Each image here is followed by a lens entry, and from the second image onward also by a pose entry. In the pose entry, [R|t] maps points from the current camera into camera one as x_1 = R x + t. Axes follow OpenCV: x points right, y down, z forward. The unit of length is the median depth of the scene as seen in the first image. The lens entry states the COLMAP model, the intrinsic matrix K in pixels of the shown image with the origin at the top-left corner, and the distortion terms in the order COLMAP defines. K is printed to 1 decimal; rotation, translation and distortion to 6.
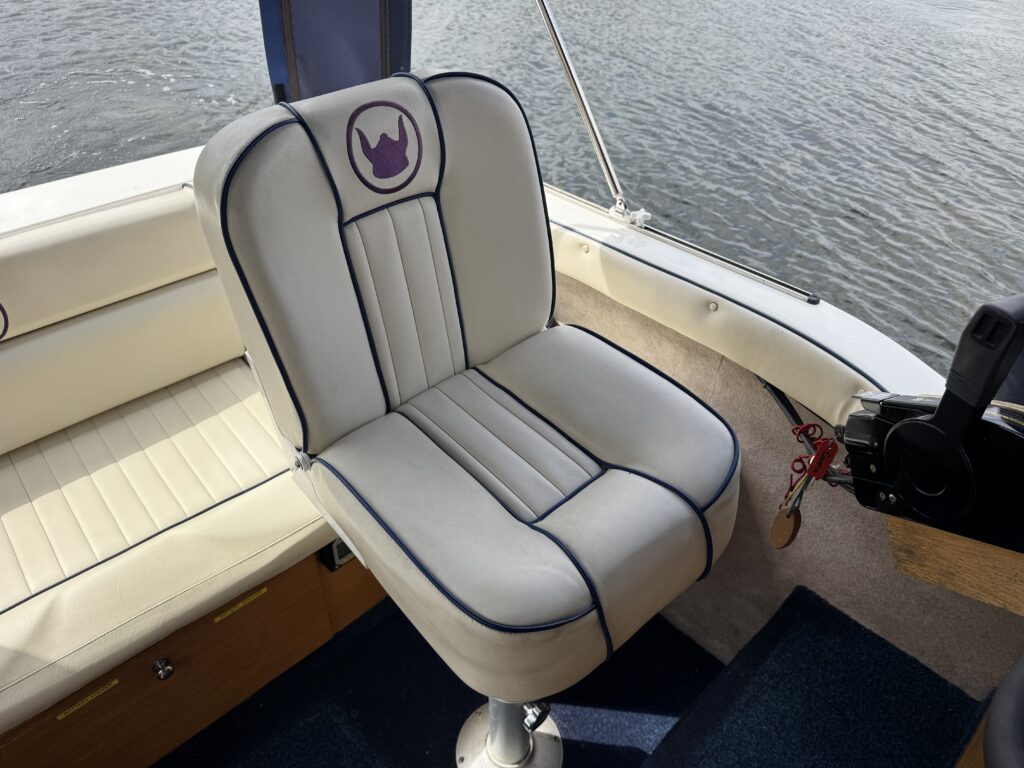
lens RADIAL K [[713.0, 0, 512.0], [0, 713.0, 384.0], [0, 0, 1]] dist [0.069974, -0.096375]
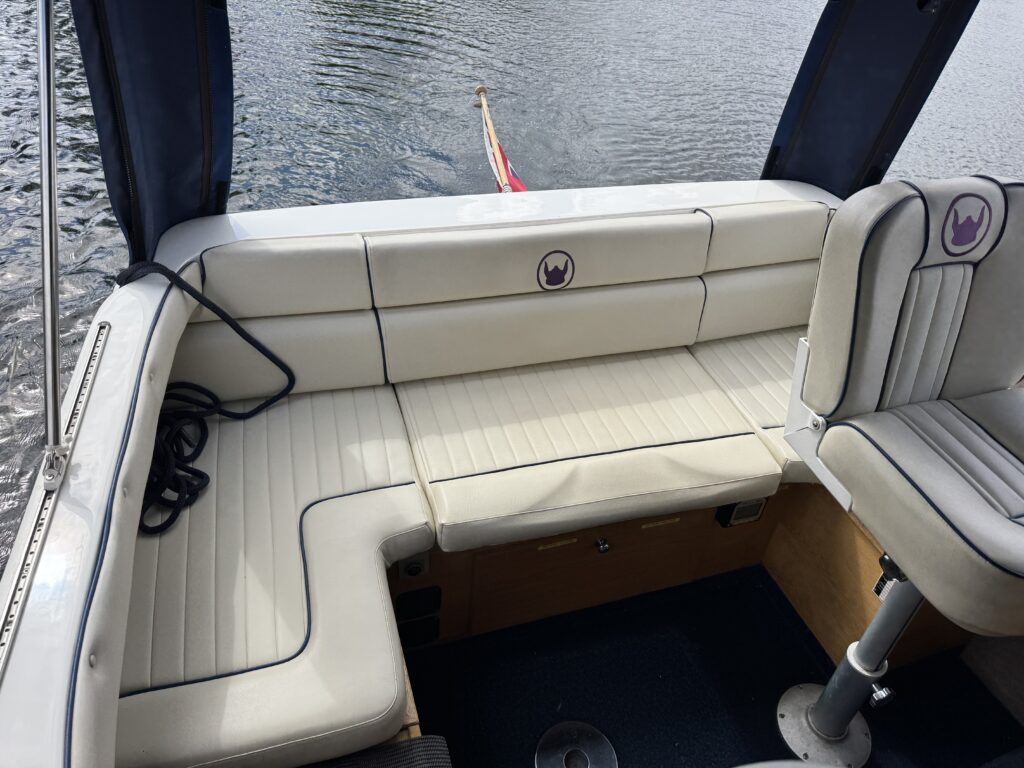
lens RADIAL K [[713.0, 0, 512.0], [0, 713.0, 384.0], [0, 0, 1]] dist [0.069974, -0.096375]
pose [[0.908944, 0.292491, -0.297103, -0.435178], [-0.309674, 0.950775, -0.011387, 0.230505], [0.279147, 0.102355, 0.954778, -0.500675]]
